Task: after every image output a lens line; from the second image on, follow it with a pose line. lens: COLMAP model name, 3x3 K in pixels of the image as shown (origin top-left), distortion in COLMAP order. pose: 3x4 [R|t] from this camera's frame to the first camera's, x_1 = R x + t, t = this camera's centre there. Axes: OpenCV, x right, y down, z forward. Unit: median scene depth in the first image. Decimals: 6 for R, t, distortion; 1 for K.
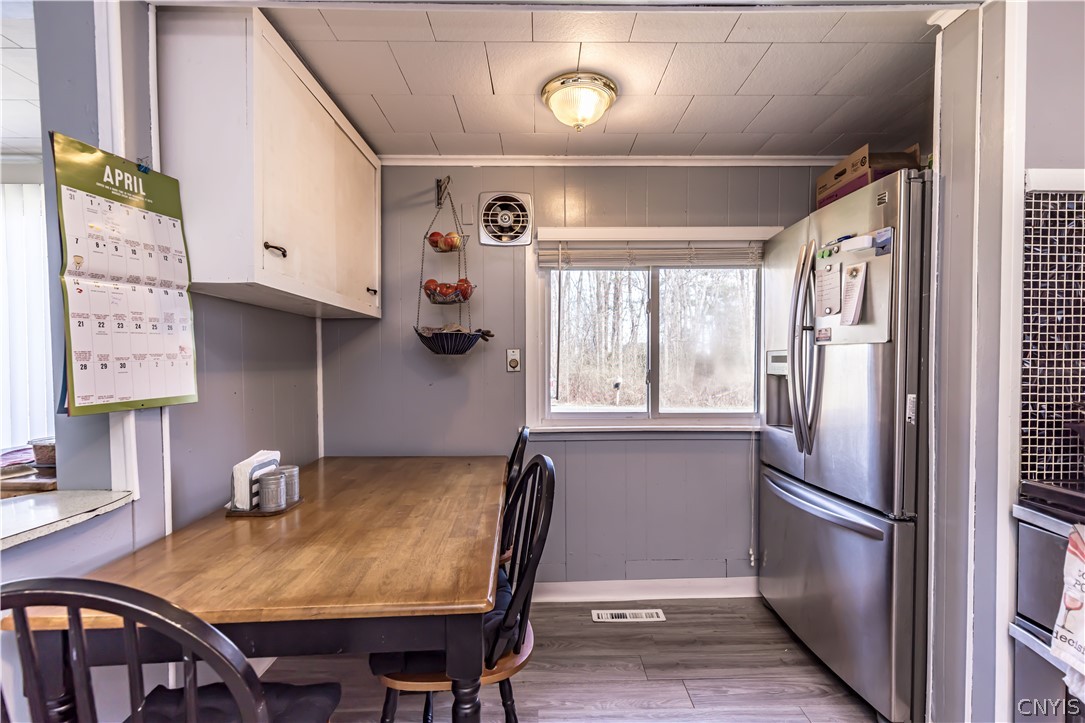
lens RADIAL K [[497.1, 0, 543.1], [0, 497.1, 377.6], [0, 0, 1]] dist [0.019618, 0.000119]
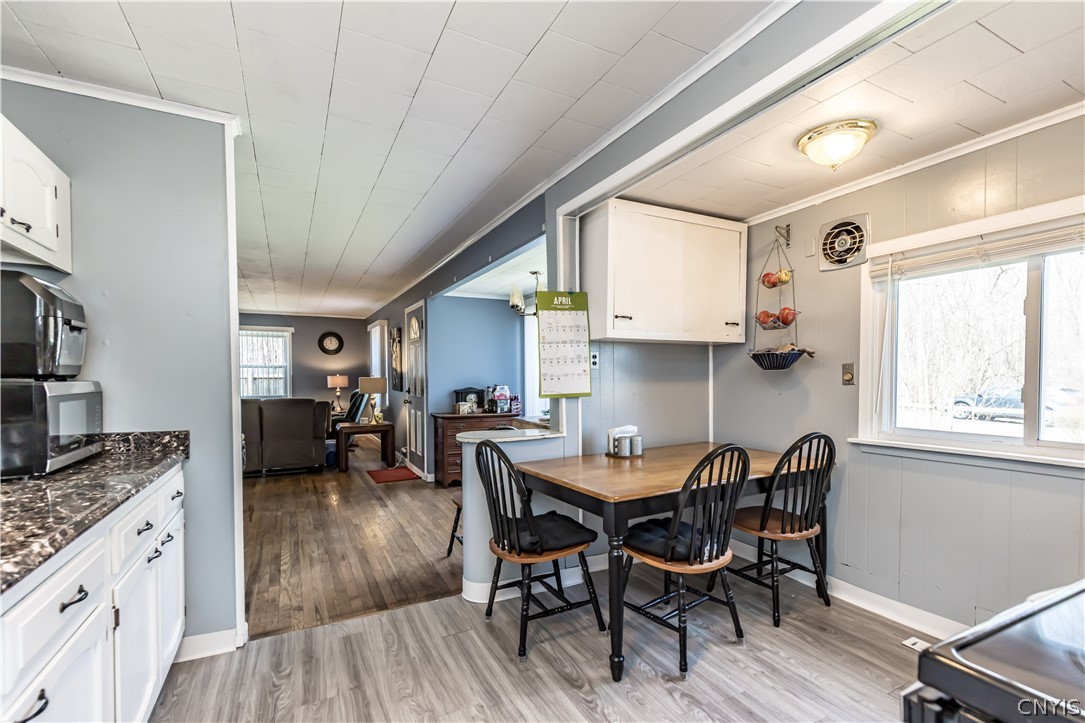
lens RADIAL K [[493.9, 0, 556.2], [0, 493.9, 387.5], [0, 0, 1]] dist [0.010350, -0.000755]
pose [[0.461865, 0.019154, -0.886744, 0.642681], [-0.021928, 0.999708, 0.010172, -0.003347], [0.886679, 0.014746, 0.462150, -0.048019]]
